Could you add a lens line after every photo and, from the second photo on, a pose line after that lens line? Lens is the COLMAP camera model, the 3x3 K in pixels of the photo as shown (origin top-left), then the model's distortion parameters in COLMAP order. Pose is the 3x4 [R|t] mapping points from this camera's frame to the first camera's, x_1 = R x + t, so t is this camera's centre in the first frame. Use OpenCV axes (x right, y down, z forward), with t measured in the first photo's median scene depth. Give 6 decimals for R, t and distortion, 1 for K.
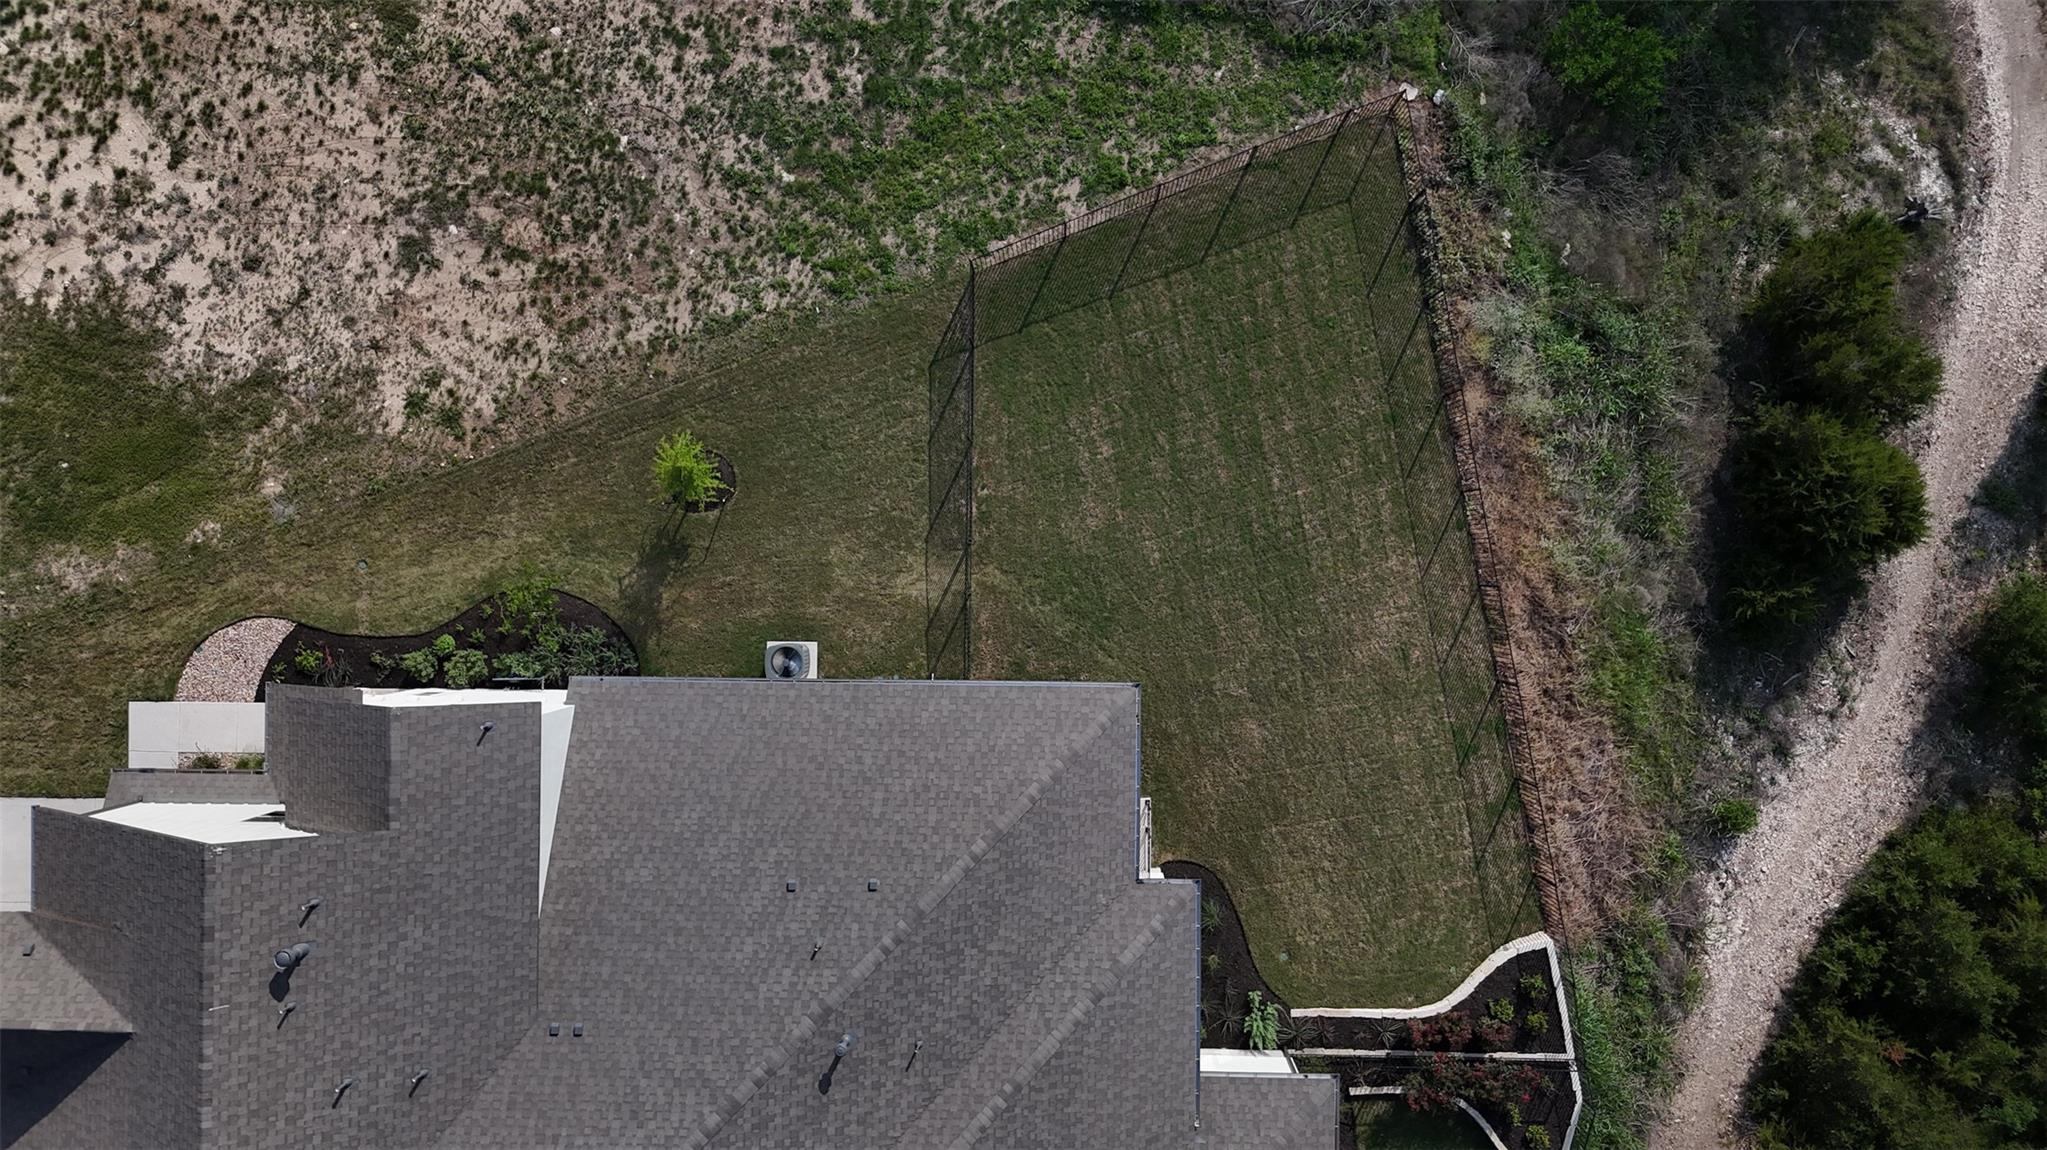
lens RADIAL K [[1509.6, 0, 1009.7], [0, 1509.6, 579.0], [0, 0, 1]] dist [0.054711, -0.063483]
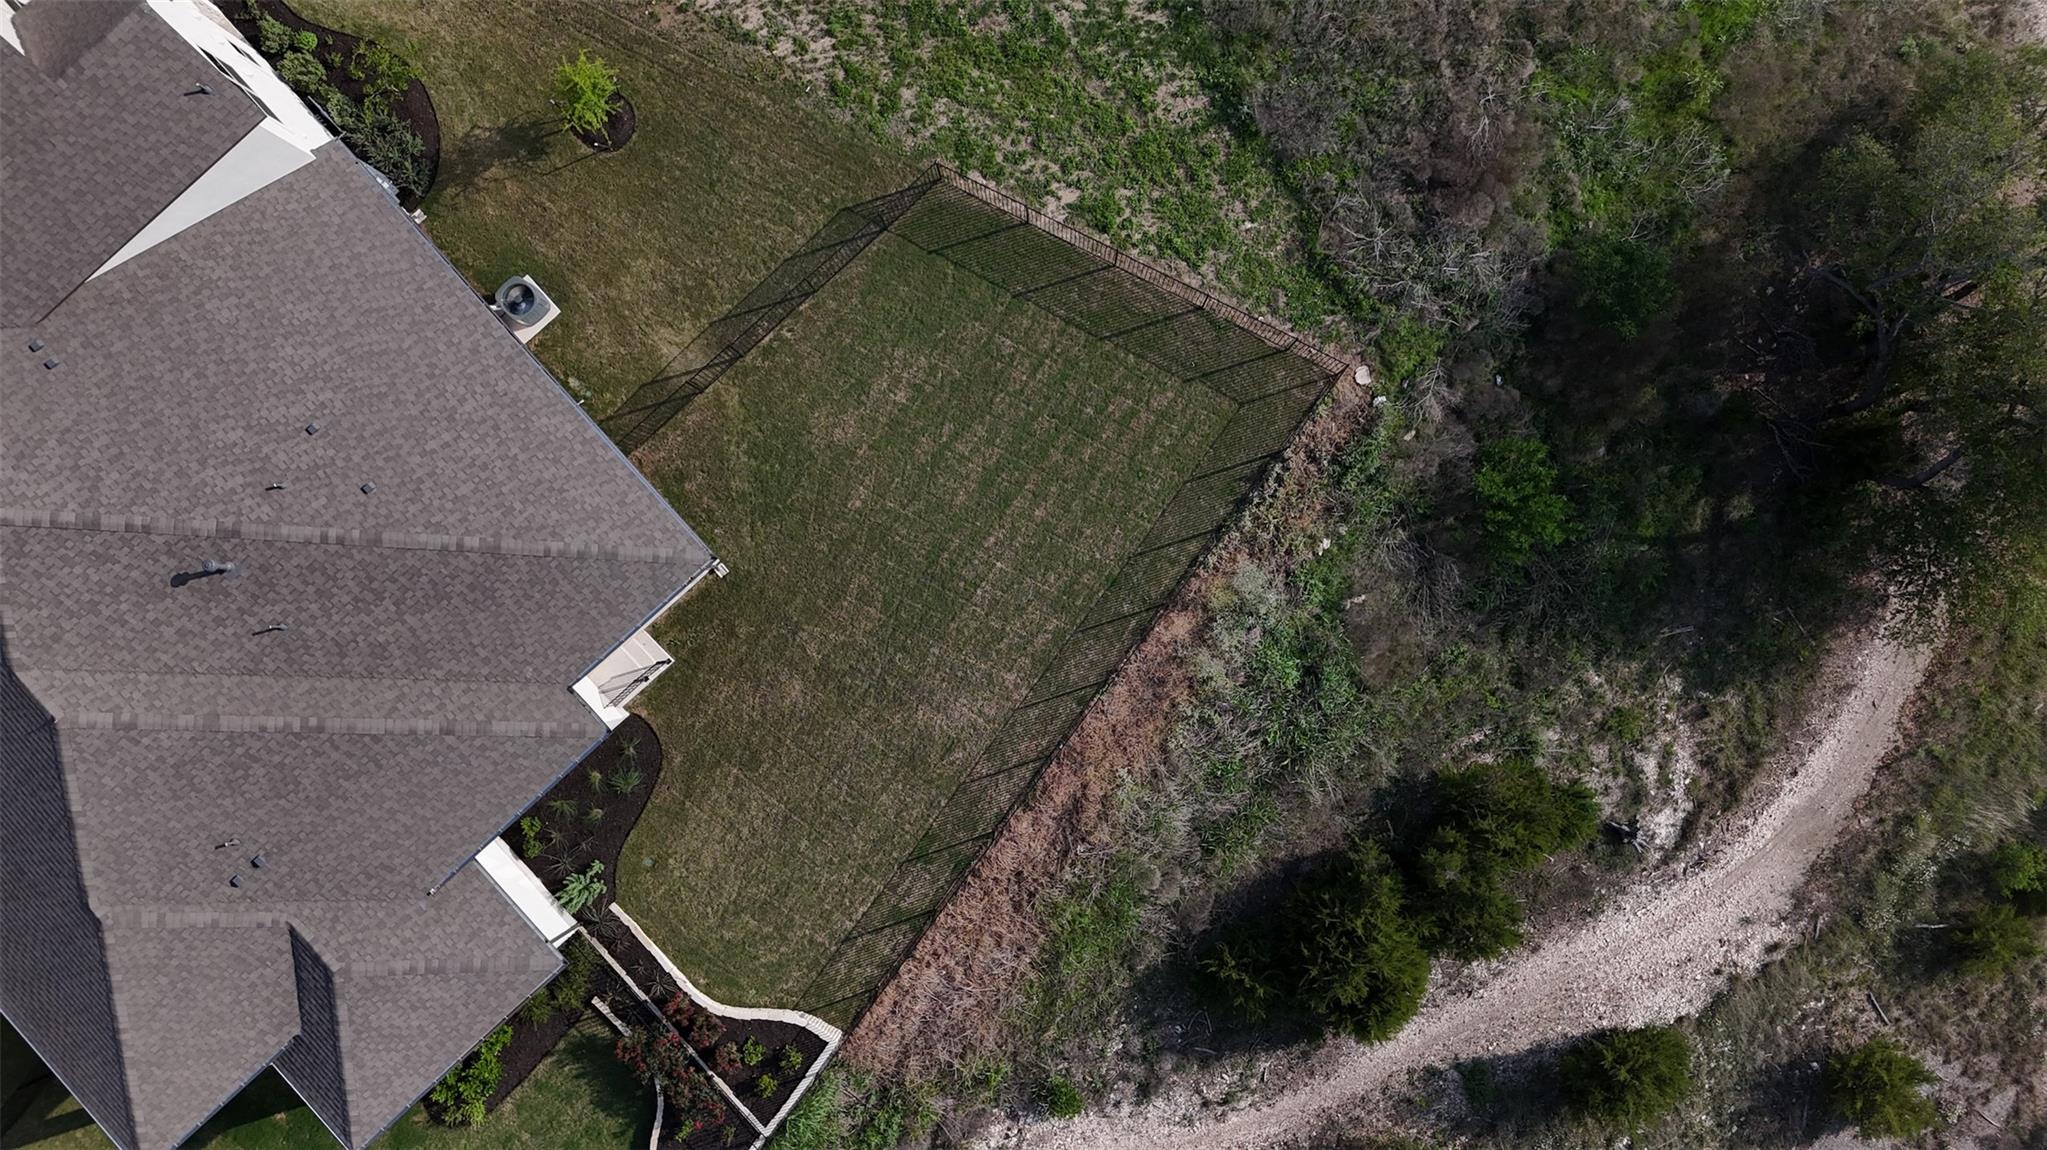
lens RADIAL K [[1509.6, 0, 1035.3], [0, 1509.6, 580.7], [0, 0, 1]] dist [0.054711, -0.063483]
pose [[0.678802, 0.734299, 0.005723, 0.209579], [-0.734322, 0.678778, 0.005690, -0.073134], [0.000294, -0.008065, 0.999967, -0.011337]]
